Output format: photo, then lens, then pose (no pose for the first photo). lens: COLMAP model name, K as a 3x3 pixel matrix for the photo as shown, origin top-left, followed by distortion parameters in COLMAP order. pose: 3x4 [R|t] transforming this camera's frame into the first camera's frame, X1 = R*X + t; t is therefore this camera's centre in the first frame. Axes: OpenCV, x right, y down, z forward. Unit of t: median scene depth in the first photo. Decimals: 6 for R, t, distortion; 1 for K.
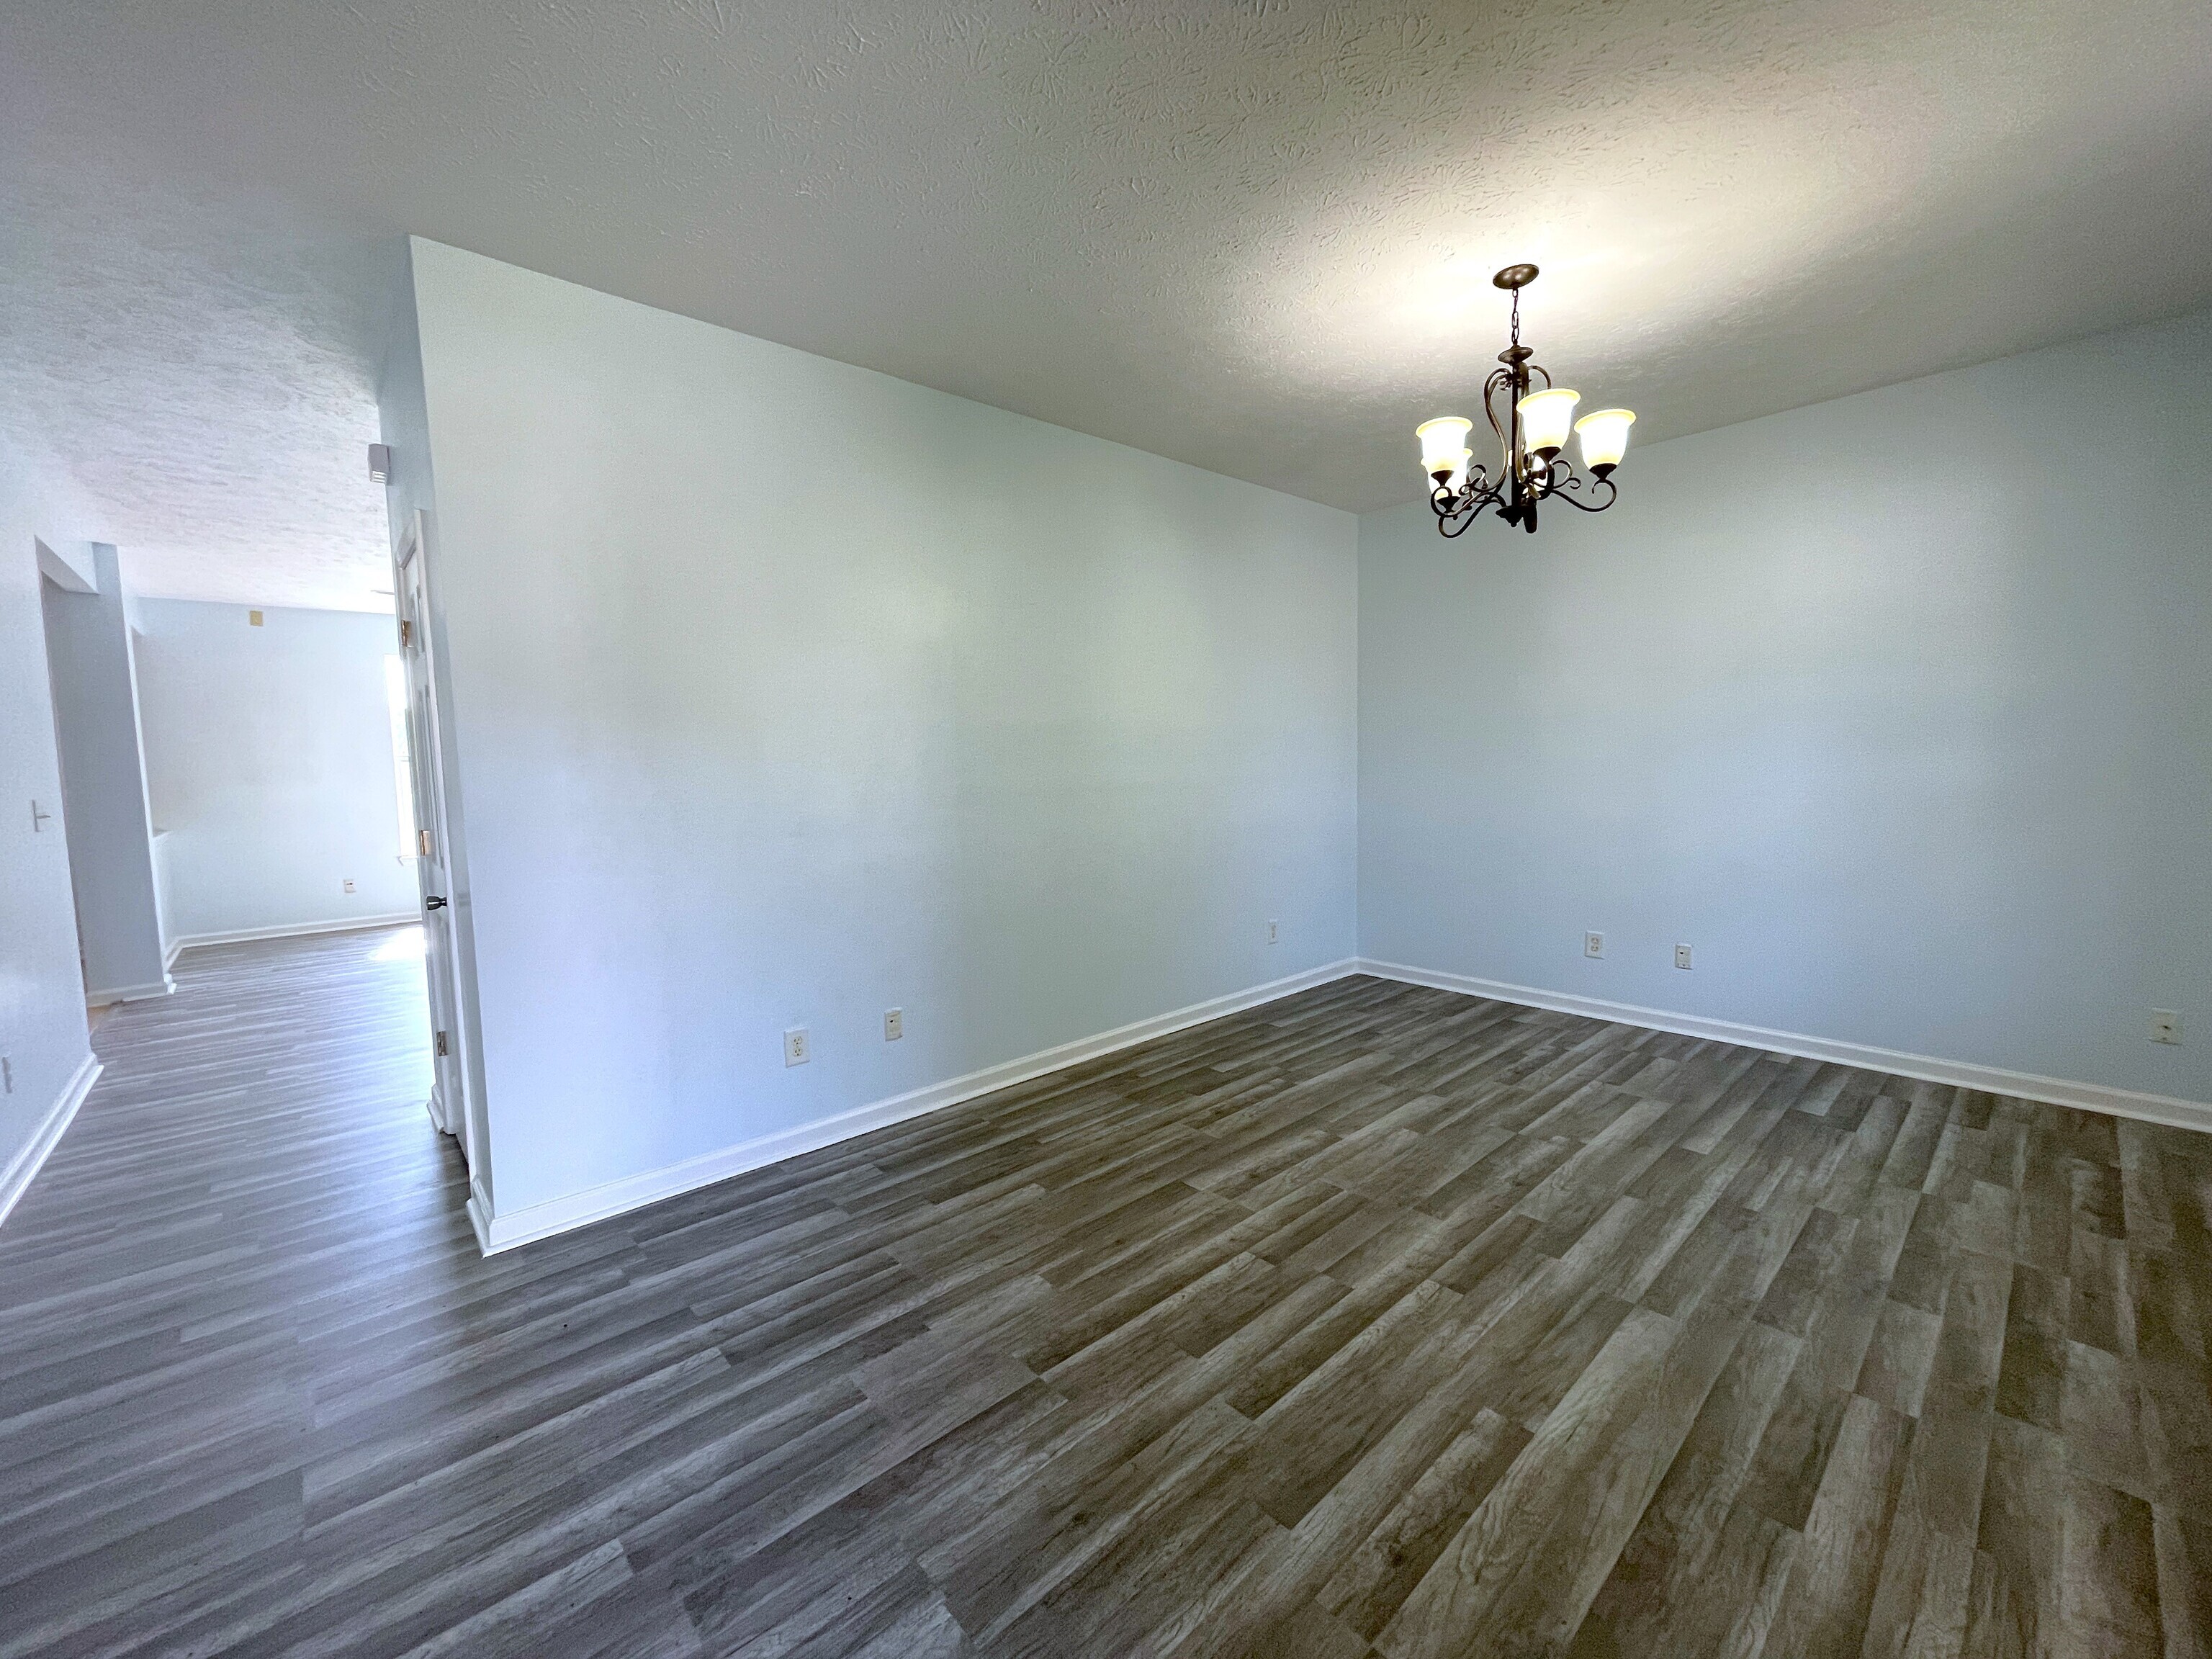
lens RADIAL K [[891.1, 0, 1097.1], [0, 891.1, 818.9], [0, 0, 1]] dist [-0.004279, 0.001685]
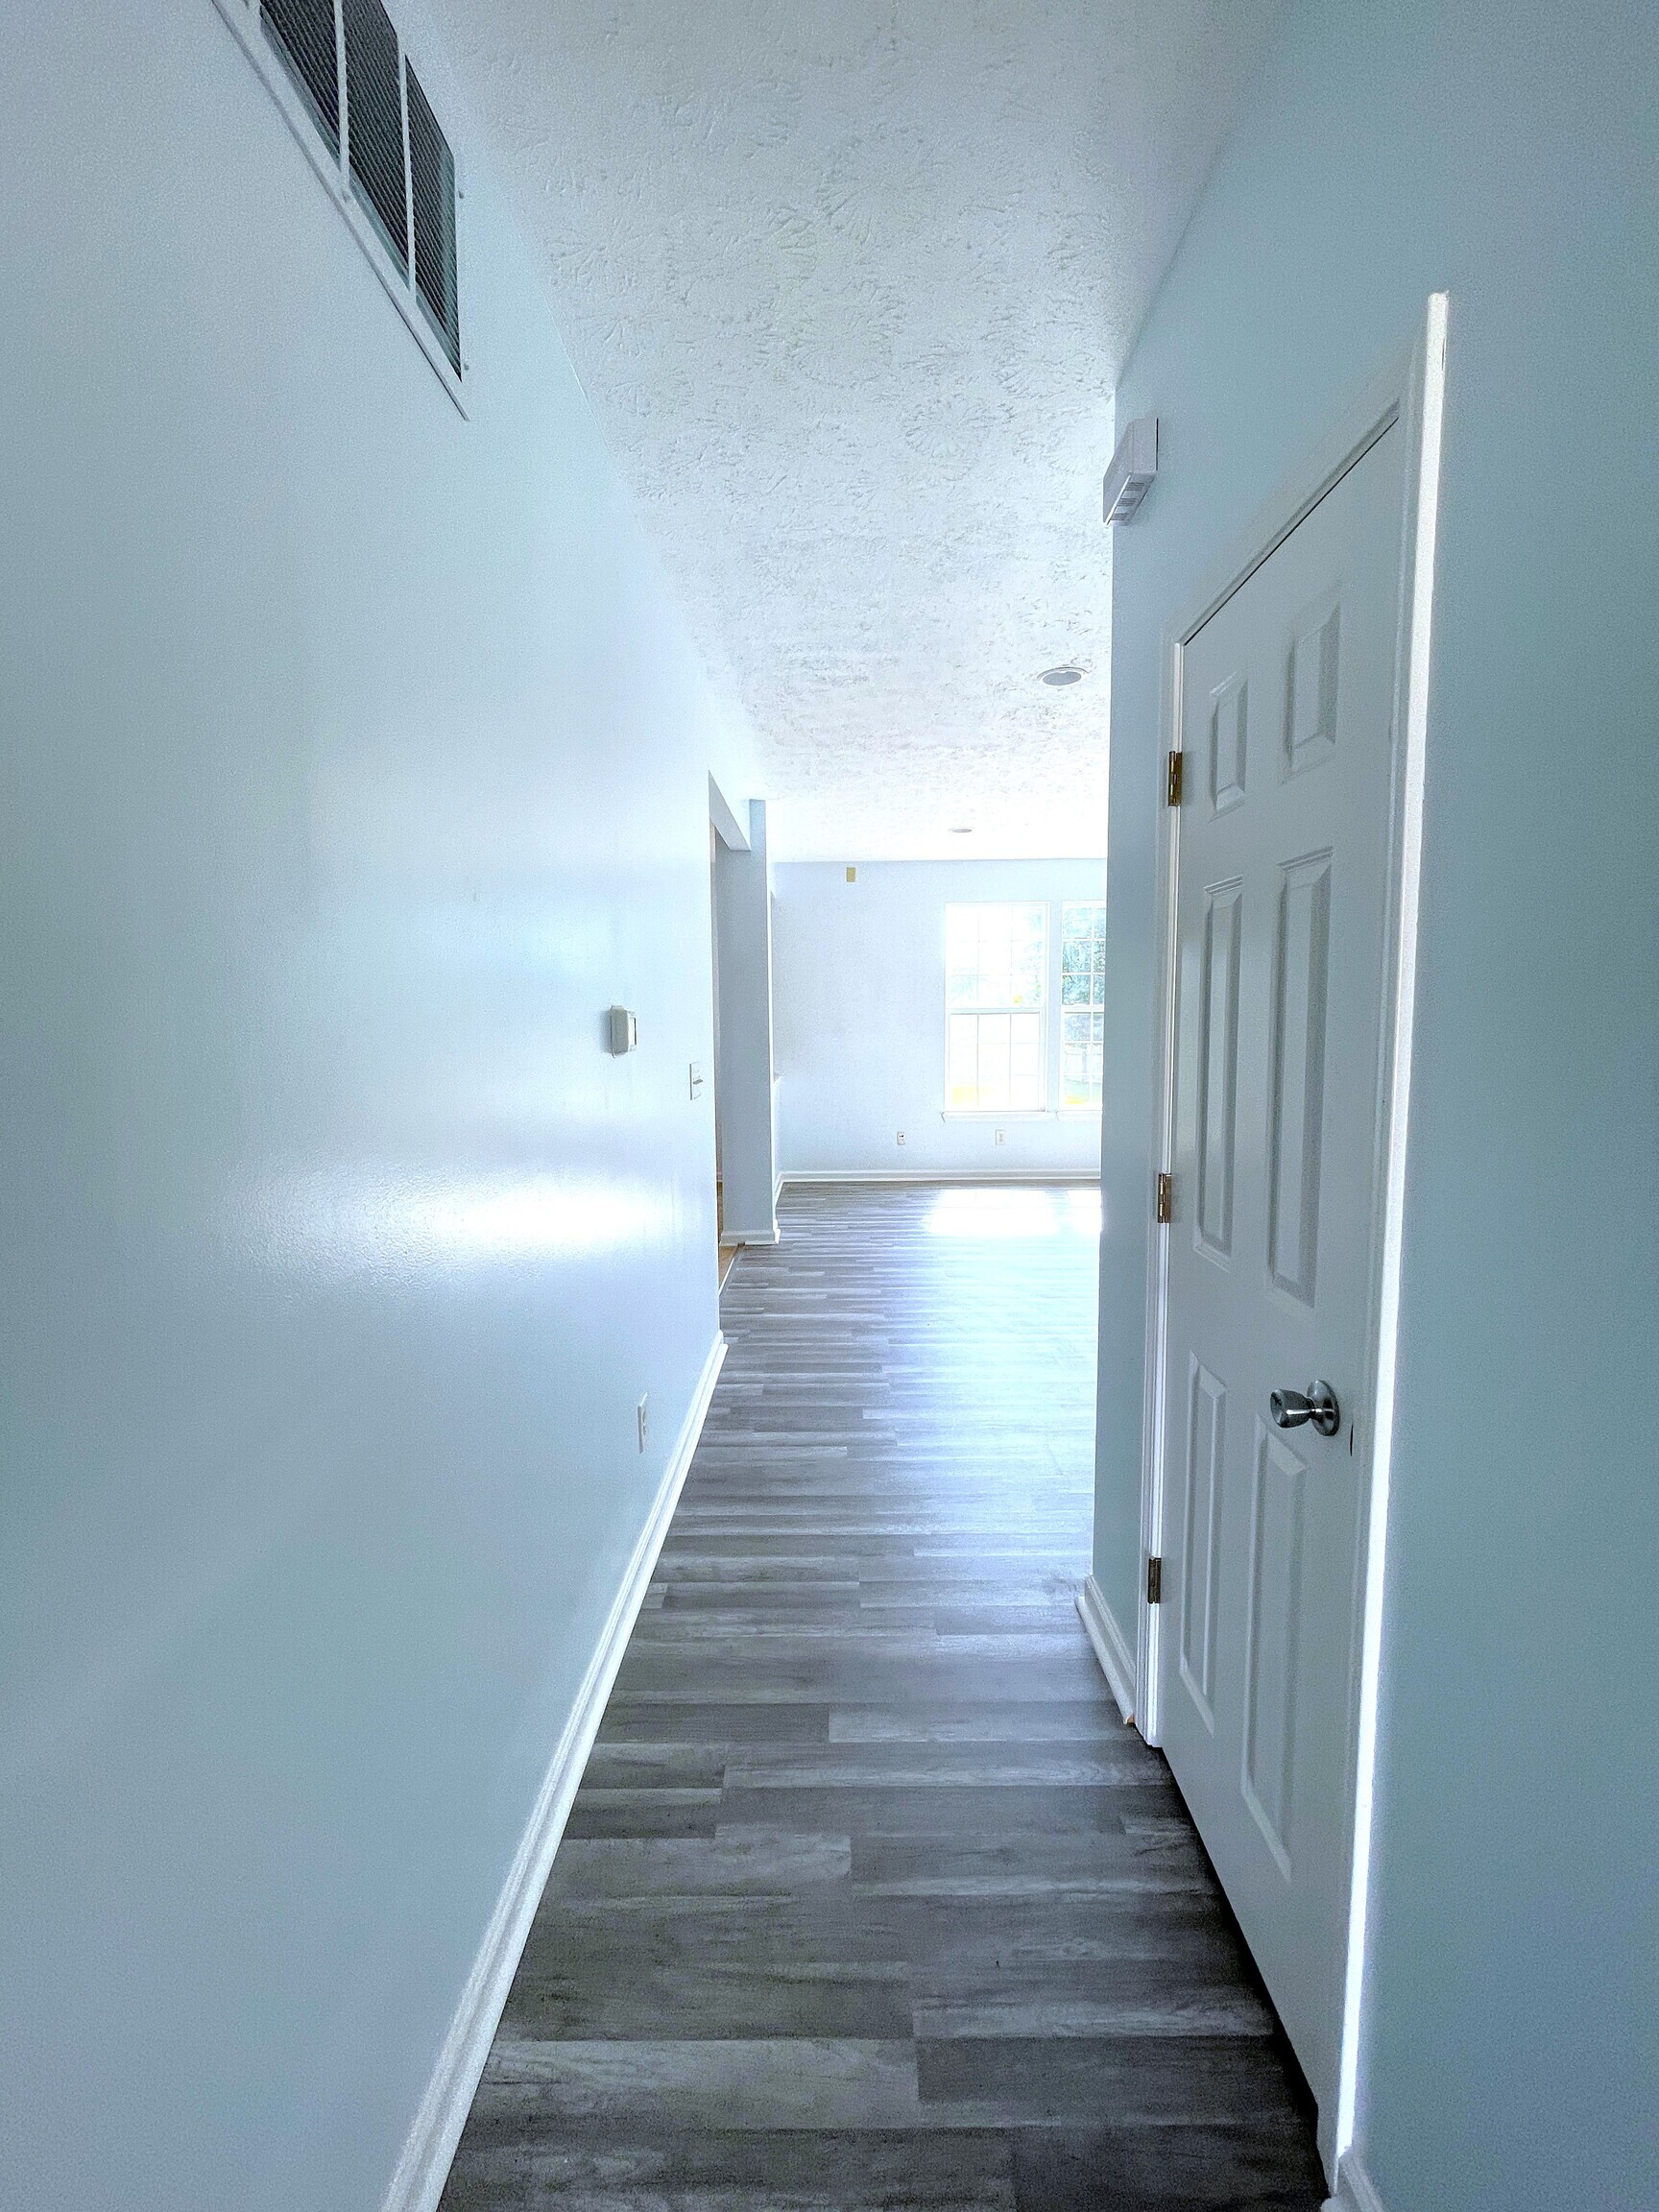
lens RADIAL K [[891.1, 0, 834.8], [0, 891.1, 1101.8], [0, 0, 1]] dist [-0.004279, 0.001685]
pose [[0.737636, 0.087358, -0.669523, -0.266799], [-0.061400, 0.996165, 0.062331, -0.027177], [0.672401, -0.004869, 0.740171, 0.238145]]
